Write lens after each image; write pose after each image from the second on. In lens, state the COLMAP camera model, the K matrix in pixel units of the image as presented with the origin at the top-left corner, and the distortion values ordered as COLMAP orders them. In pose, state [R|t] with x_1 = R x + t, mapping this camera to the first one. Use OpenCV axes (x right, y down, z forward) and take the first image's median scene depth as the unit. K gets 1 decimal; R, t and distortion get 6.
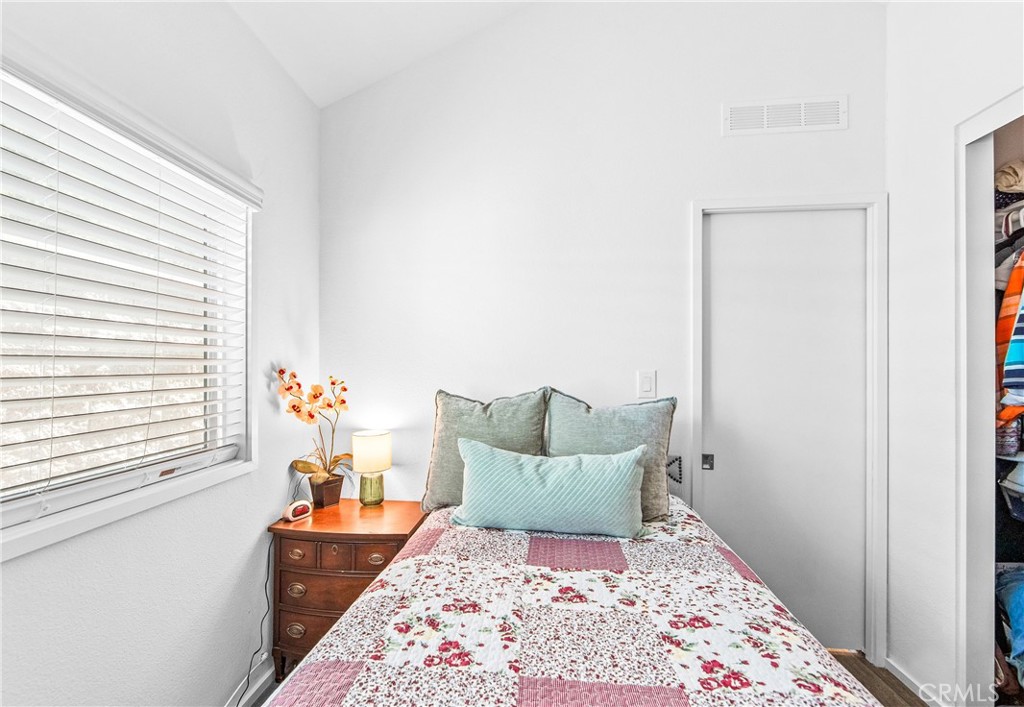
lens RADIAL K [[433.0, 0, 480.0], [0, 433.0, 365.8], [0, 0, 1]] dist [-0.004255, -0.000777]
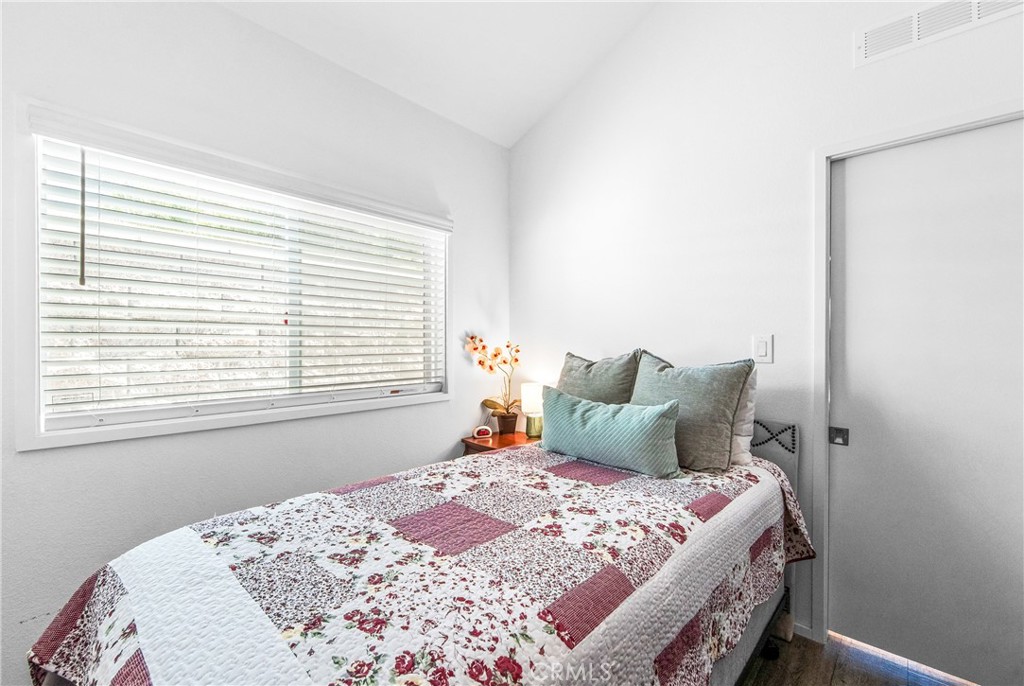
lens RADIAL K [[412.5, 0, 515.8], [0, 412.5, 342.4], [0, 0, 1]] dist [-0.004234, -0.000422]
pose [[0.821916, 0.001338, -0.569607, 0.544031], [-0.000698, 0.999999, 0.001341, 0.032344], [0.569608, -0.000704, 0.821916, -0.097605]]
